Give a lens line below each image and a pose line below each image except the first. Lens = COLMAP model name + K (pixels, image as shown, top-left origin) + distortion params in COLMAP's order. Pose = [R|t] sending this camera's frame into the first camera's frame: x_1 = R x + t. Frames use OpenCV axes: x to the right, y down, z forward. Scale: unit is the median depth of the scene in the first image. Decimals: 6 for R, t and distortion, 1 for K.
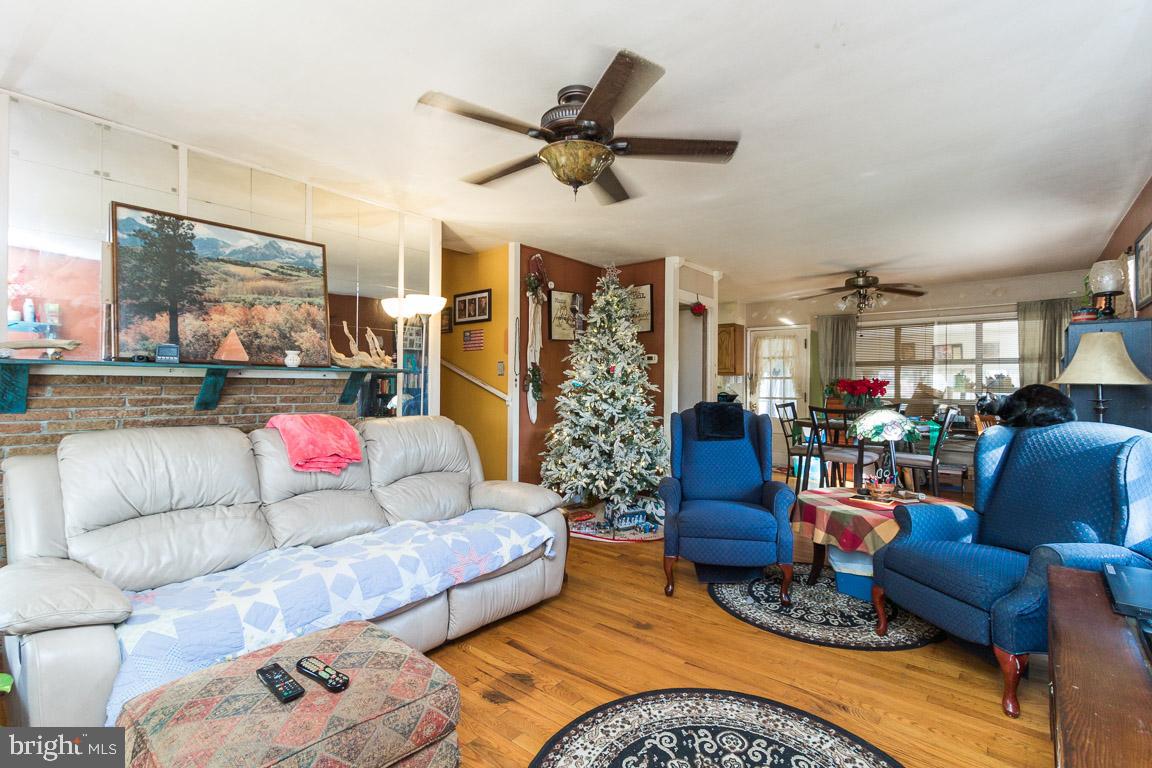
lens RADIAL K [[528.4, 0, 576.0], [0, 528.4, 384.0], [0, 0, 1]] dist [0.001762, 0.000153]
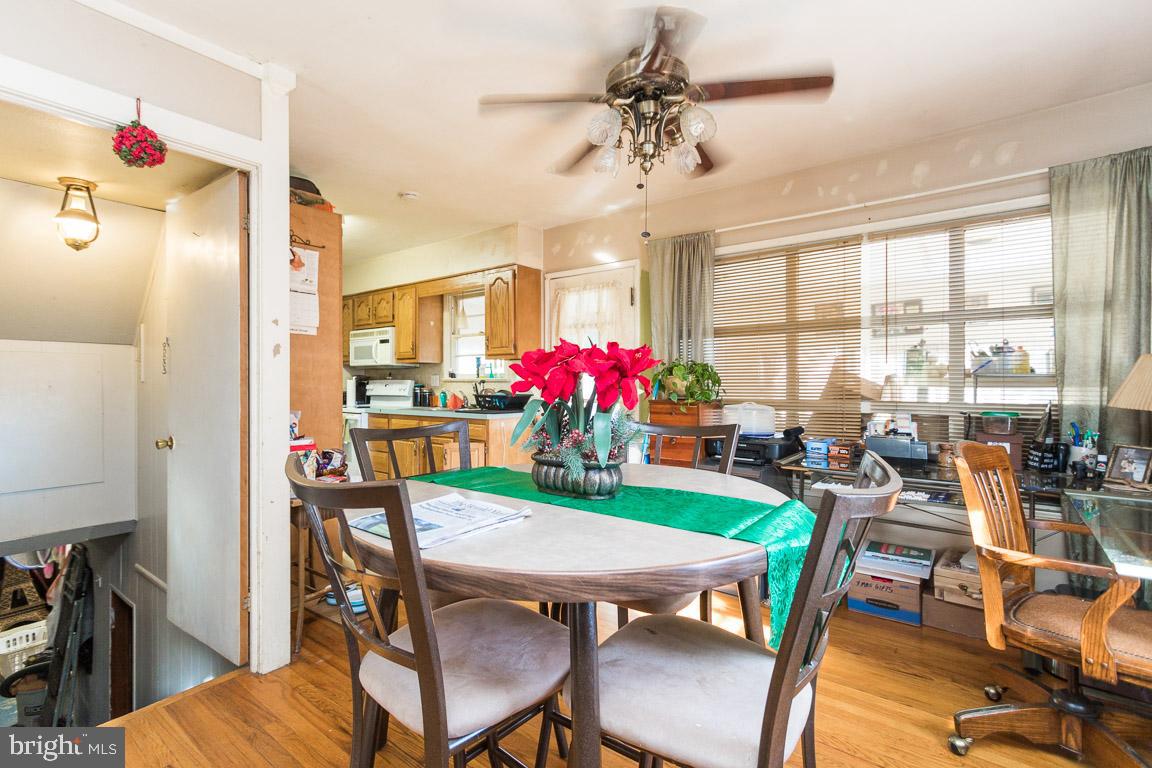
lens RADIAL K [[513.0, 0, 576.0], [0, 513.0, 384.0], [0, 0, 1]] dist [0.000376, 0.000077]
pose [[0.999416, -0.009265, 0.032877, 0.404872], [0.008919, 0.999903, 0.010658, 0.005772], [-0.032973, -0.010358, 0.999403, 0.549233]]
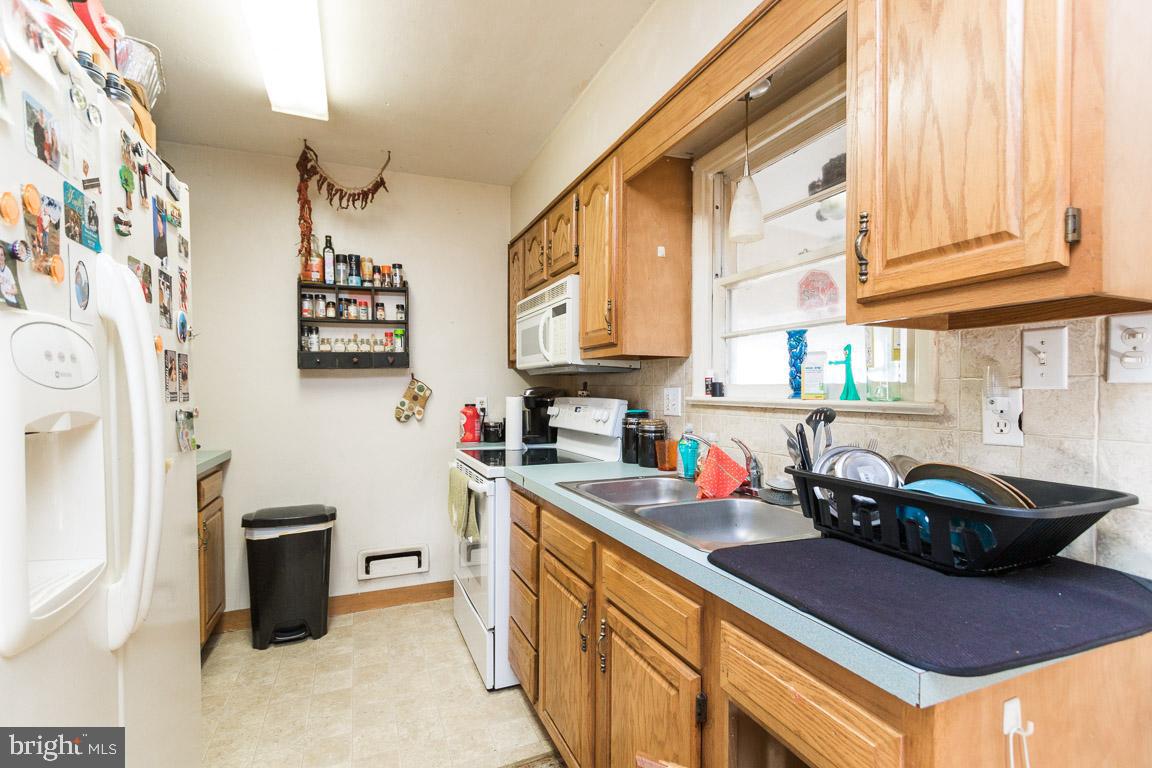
lens RADIAL K [[530.2, 0, 574.6], [0, 530.2, 394.9], [0, 0, 1]] dist [0.003467, 0.000792]
pose [[0.880750, -0.005334, -0.473552, 0.314600], [0.012408, 0.999853, 0.011816, -0.001465], [0.473419, -0.016283, 0.880687, 1.033235]]
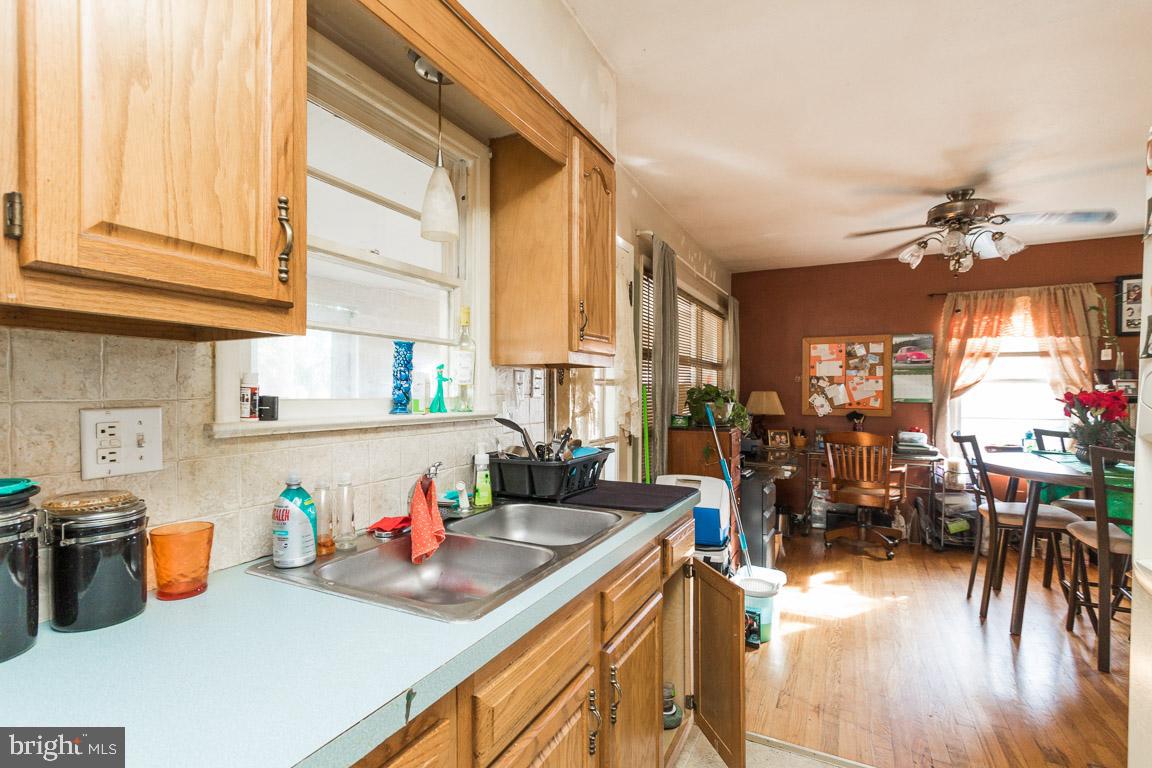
lens RADIAL K [[530.2, 0, 574.6], [0, 530.2, 394.9], [0, 0, 1]] dist [0.003467, 0.000792]
pose [[-0.223135, -0.010056, 0.974736, 0.084761], [-0.003461, 0.999949, 0.009524, -0.005754], [-0.974781, -0.001248, -0.223159, 1.243937]]
